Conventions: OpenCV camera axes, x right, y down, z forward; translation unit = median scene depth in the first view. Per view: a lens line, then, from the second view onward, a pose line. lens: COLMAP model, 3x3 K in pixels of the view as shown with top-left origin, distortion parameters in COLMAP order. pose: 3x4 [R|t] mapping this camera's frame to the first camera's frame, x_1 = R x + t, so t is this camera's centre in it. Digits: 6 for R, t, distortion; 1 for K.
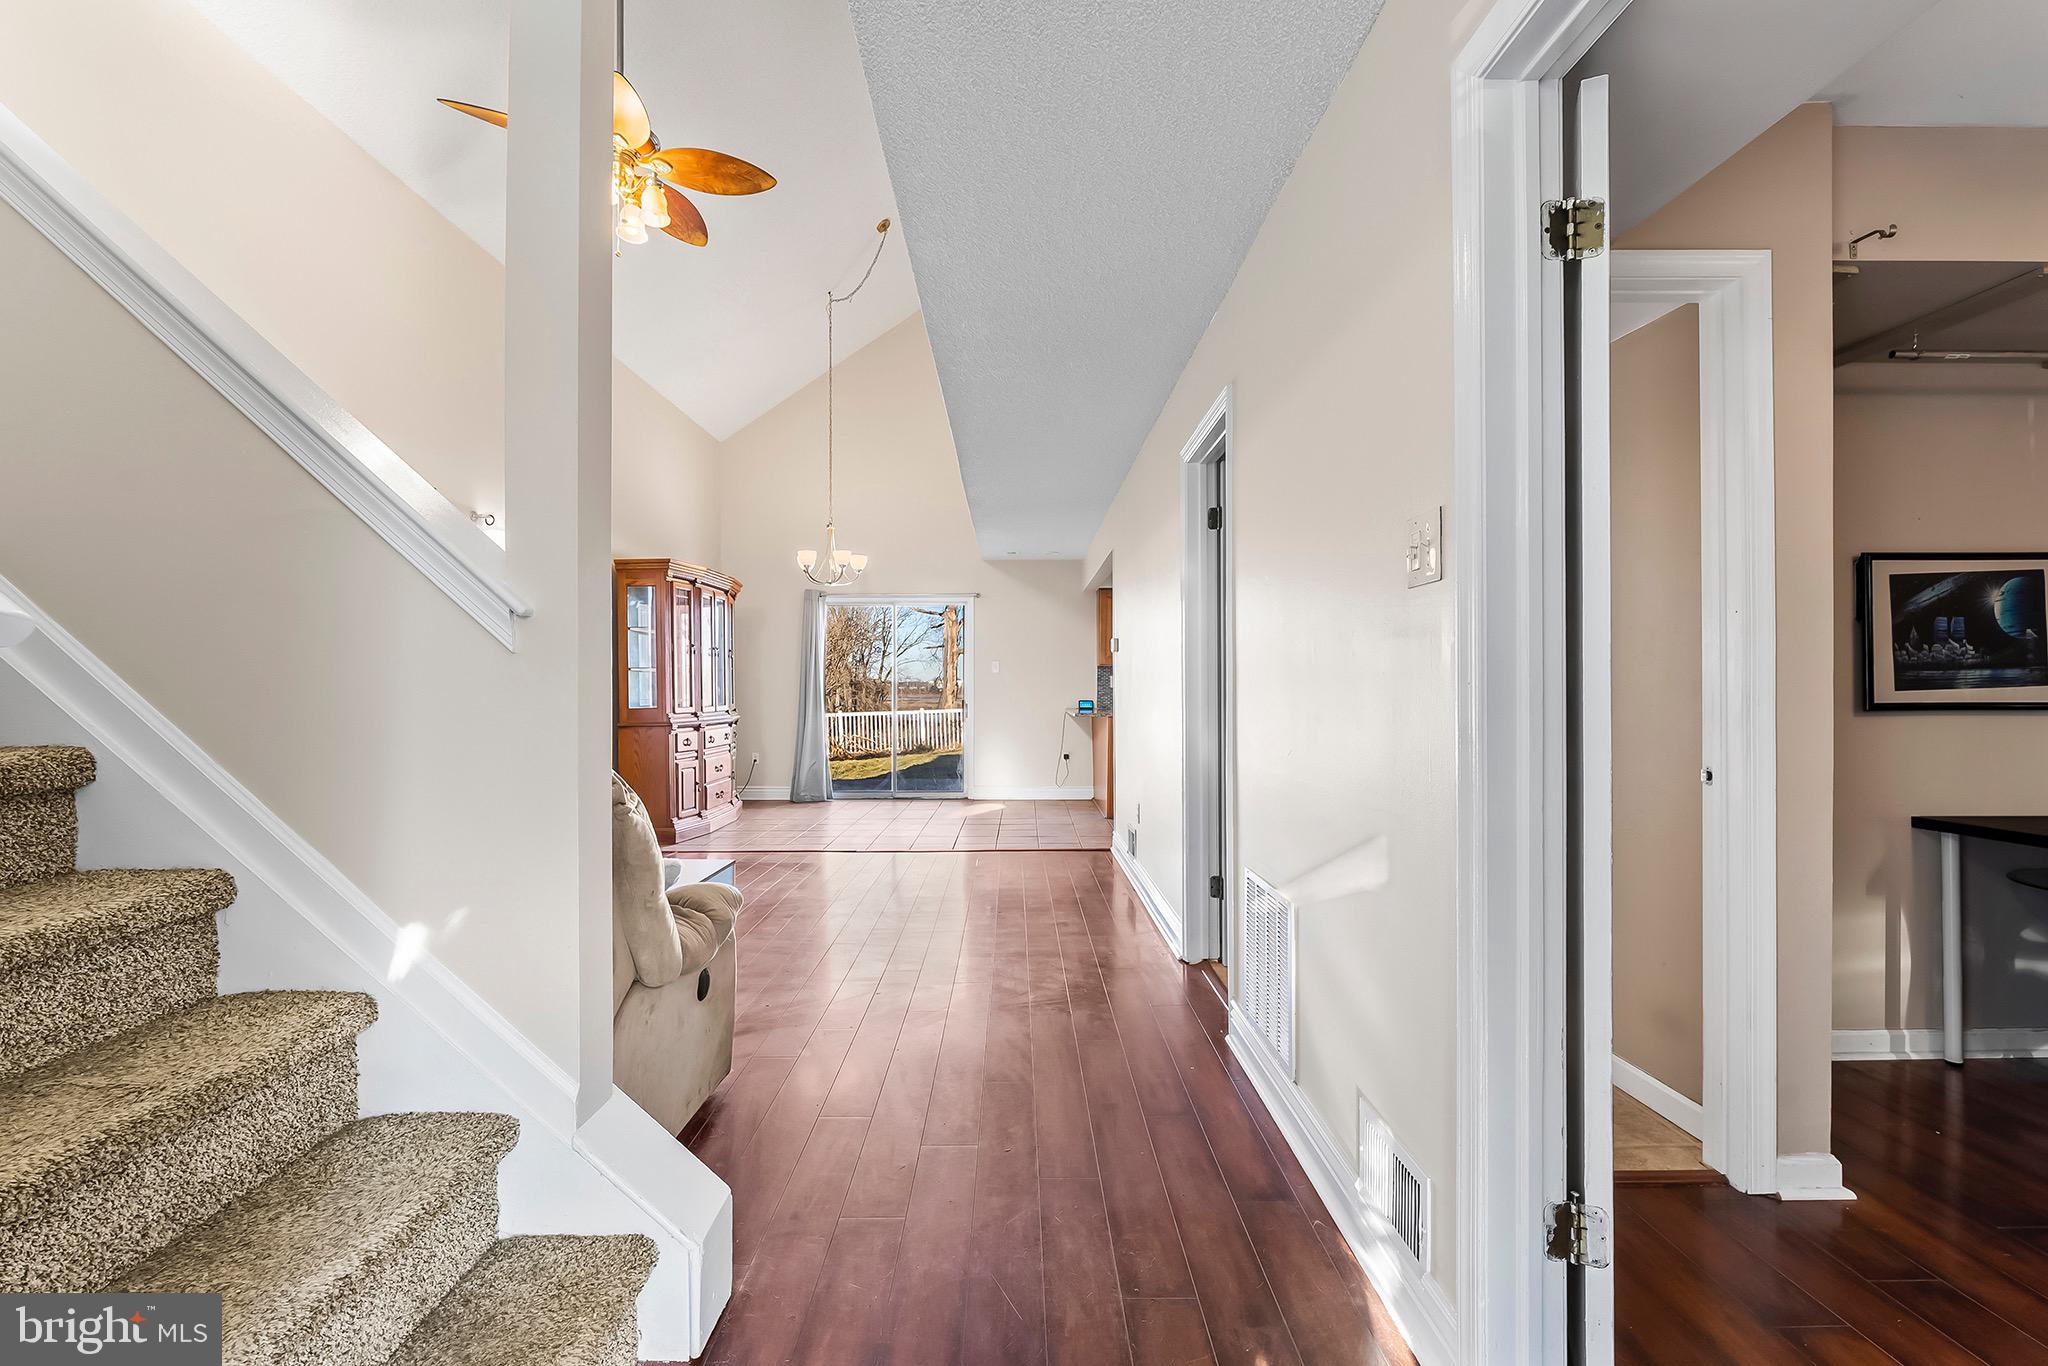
lens RADIAL K [[908.5, 0, 1024.0], [0, 908.5, 683.0], [0, 0, 1]] dist [-0.001039, -0.000139]
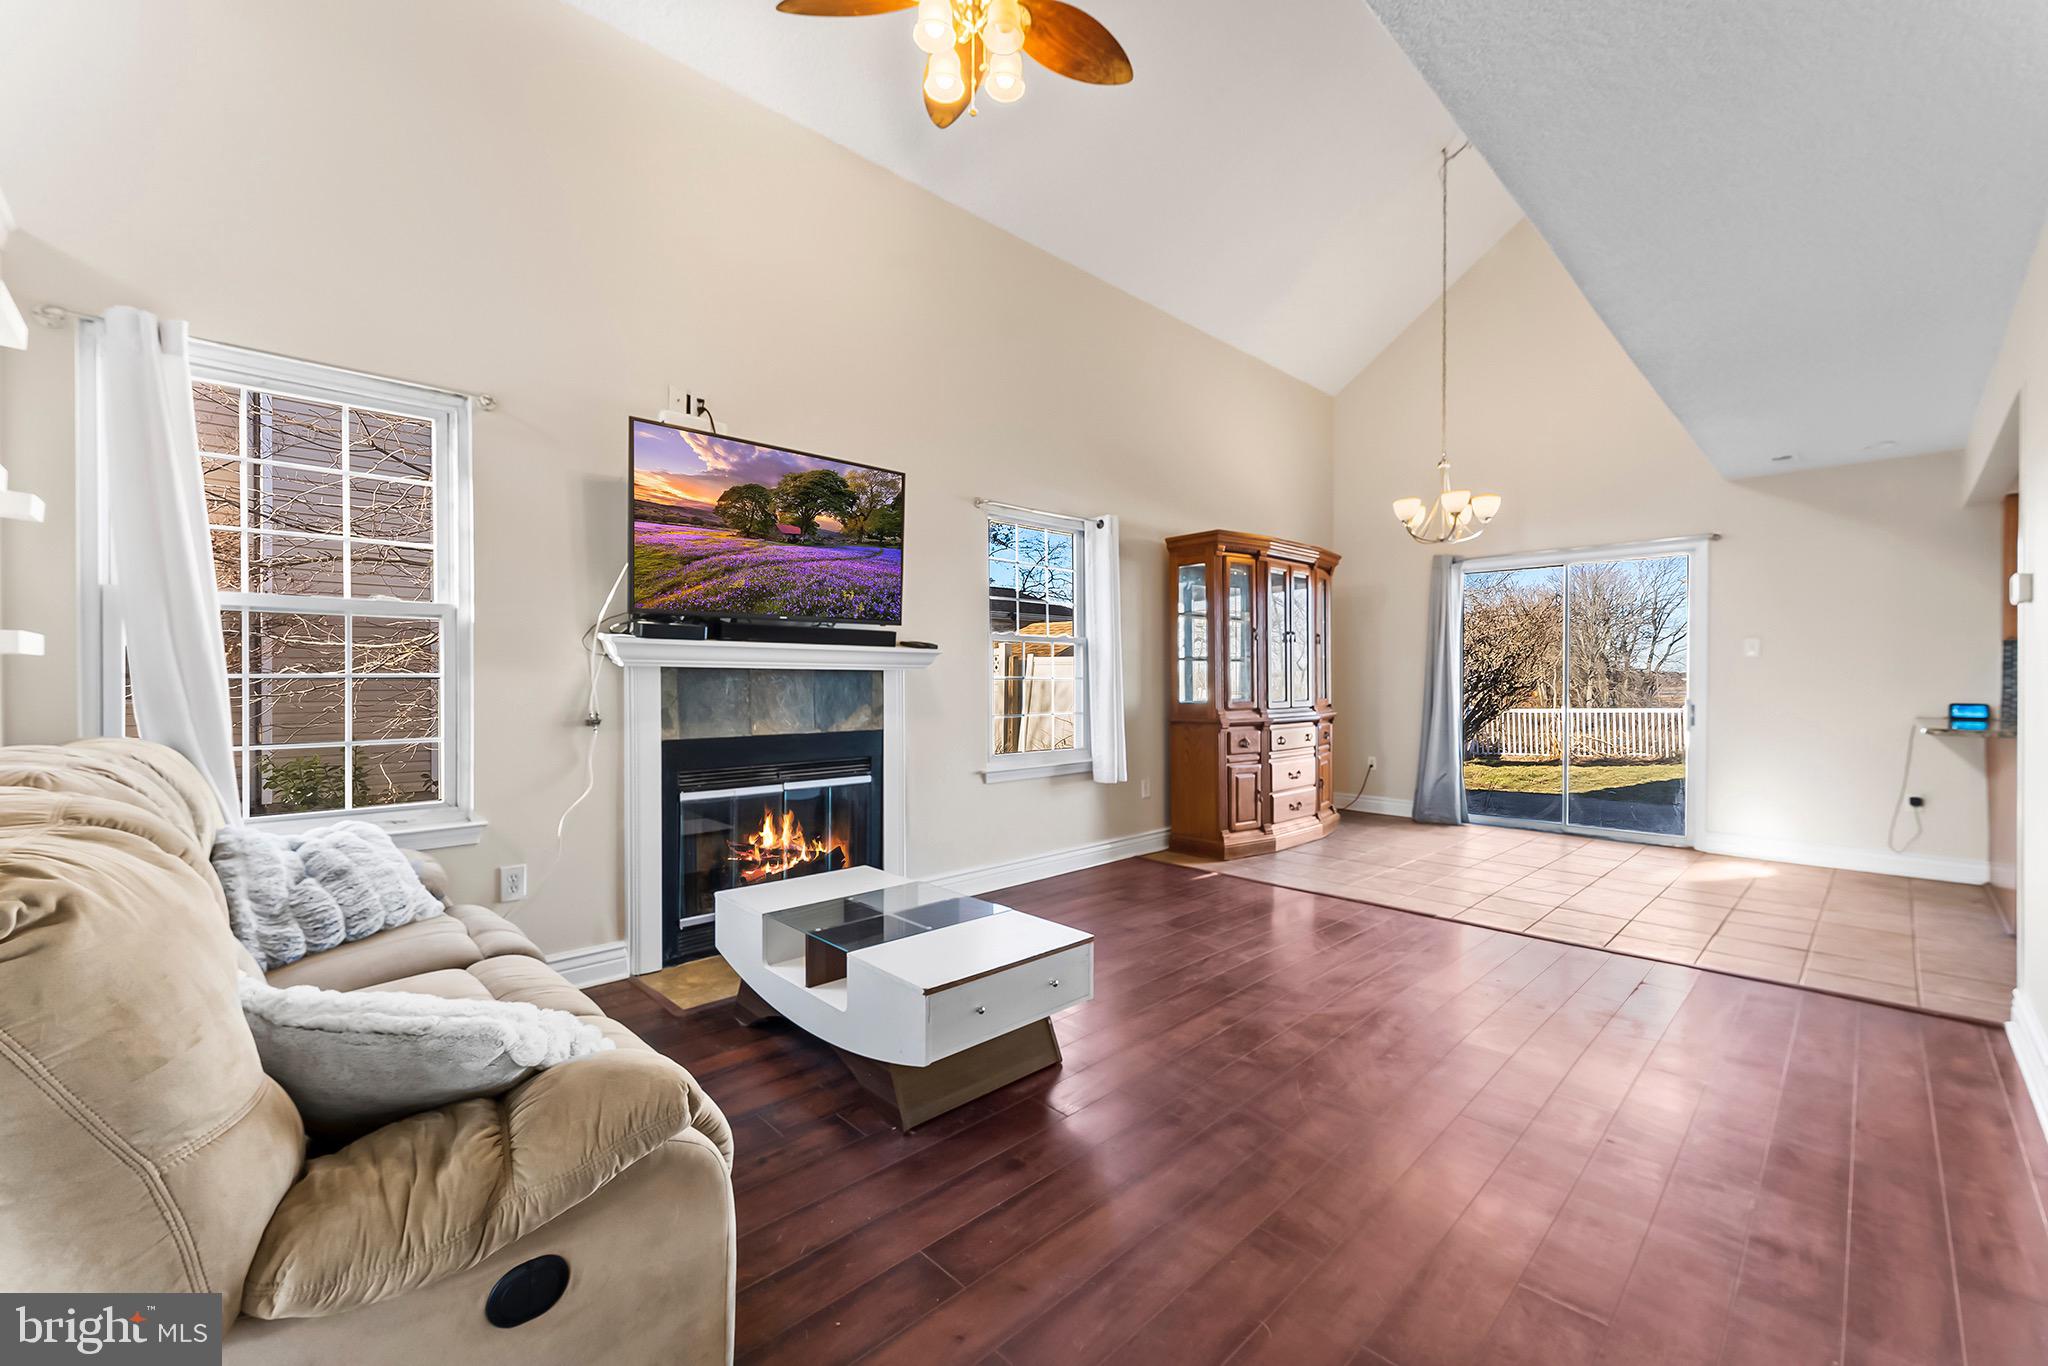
lens RADIAL K [[827.0, 0, 1024.0], [0, 827.0, 683.0], [0, 0, 1]] dist [0.001887, 0.000169]
pose [[0.685454, 0.005662, -0.728094, 0.046916], [0.001865, 0.999953, 0.009532, 0.000859], [0.728114, -0.007891, 0.685411, 0.272644]]
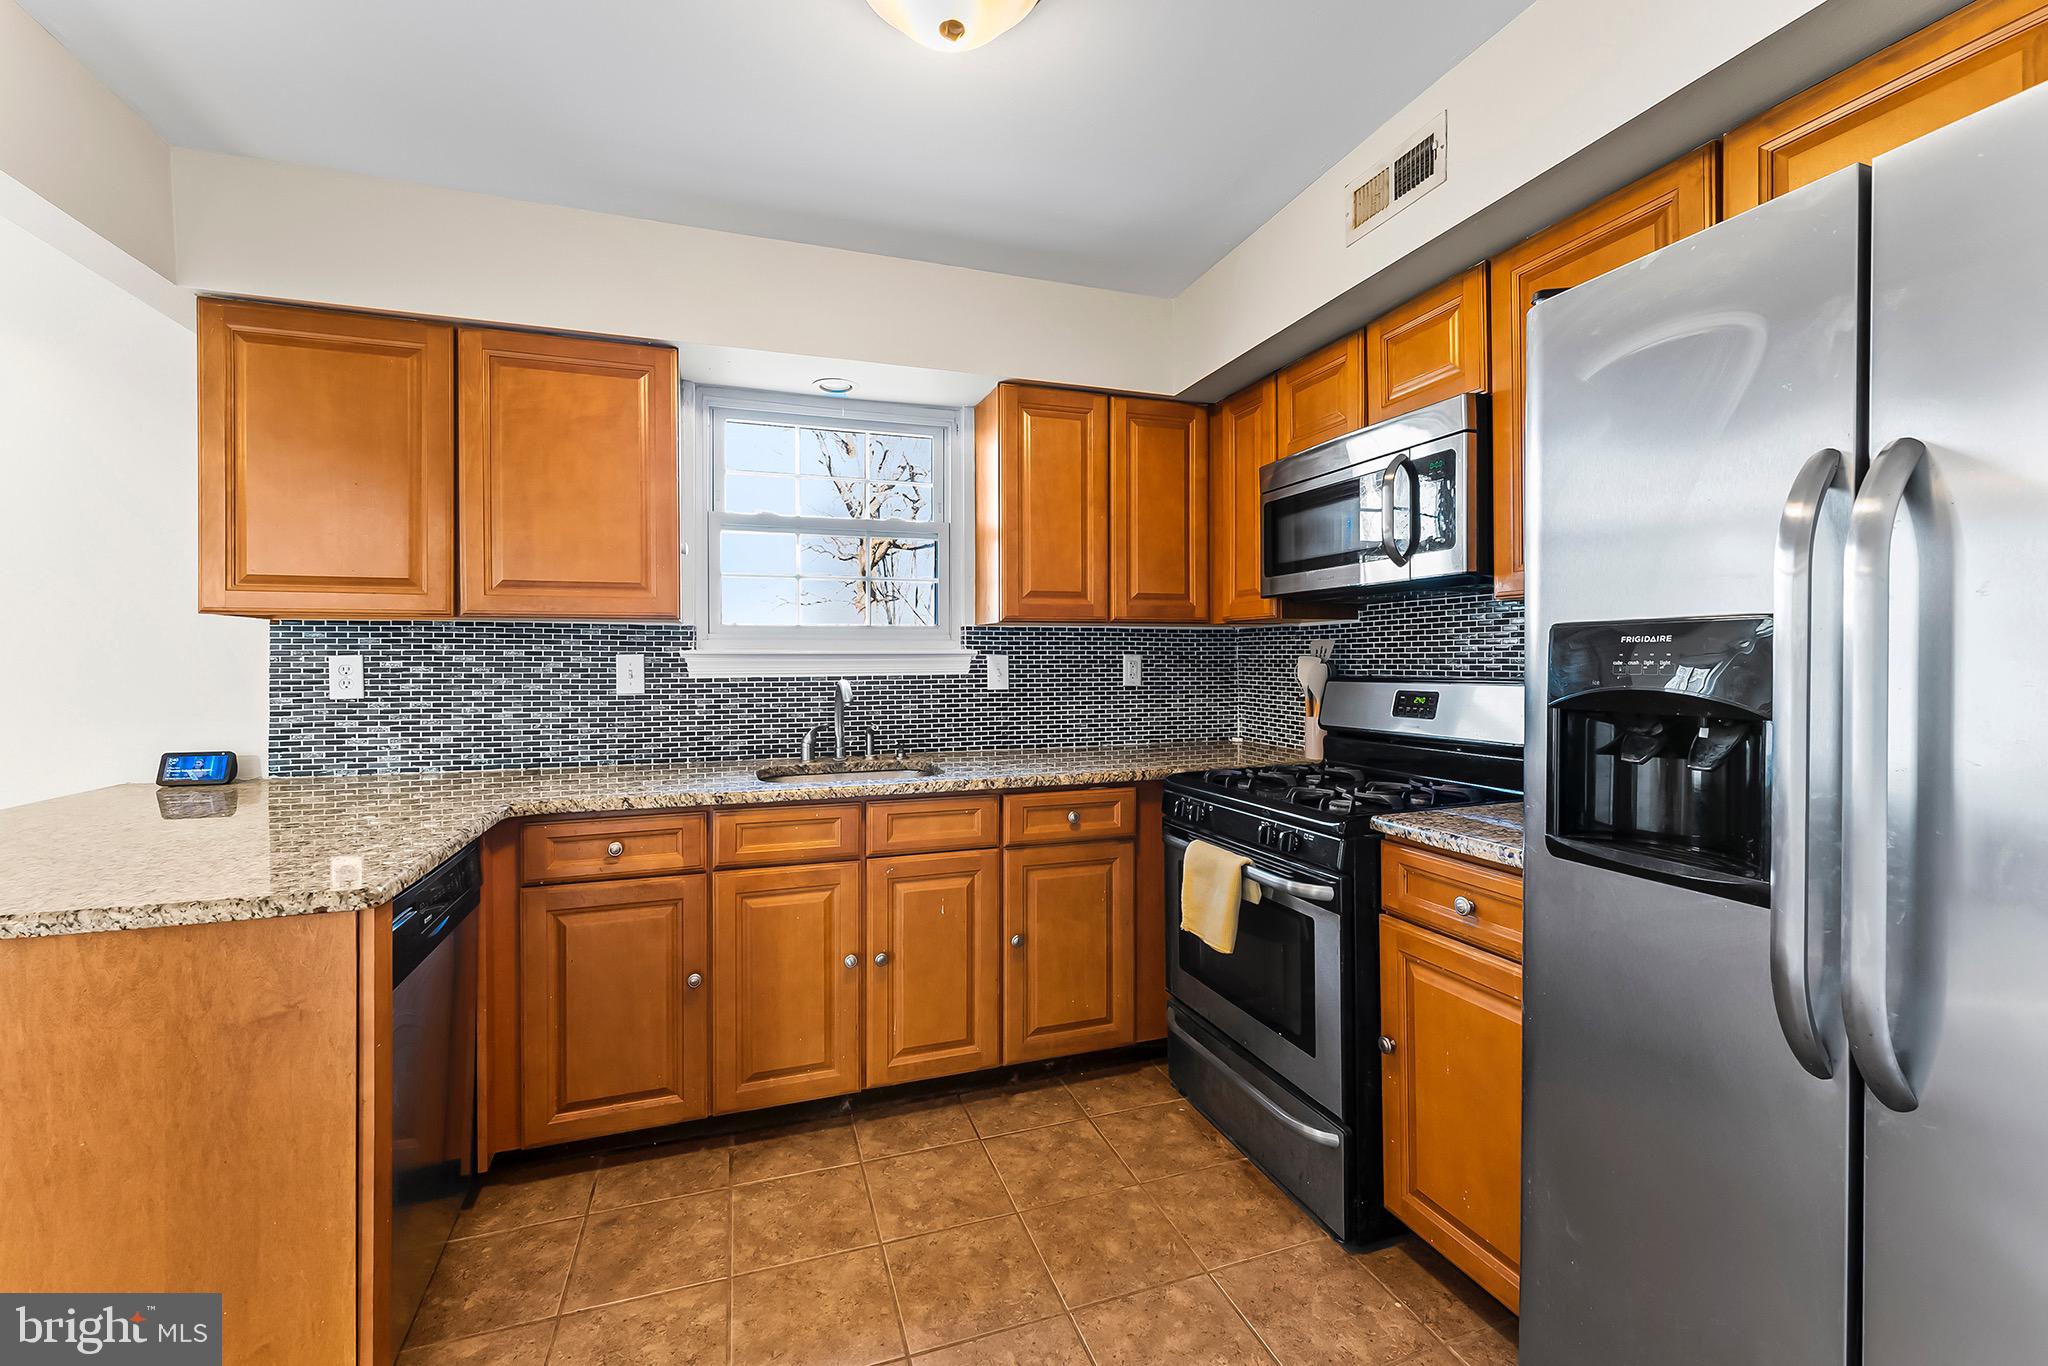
lens RADIAL K [[835.8, 0, 1026.2], [0, 835.8, 662.4], [0, 0, 1]] dist [0.000912, 0.000125]
pose [[0.945492, -0.008395, 0.325538, 0.241205], [0.005960, 0.999946, 0.008477, -0.007269], [-0.325592, -0.006074, 0.945491, 0.798030]]
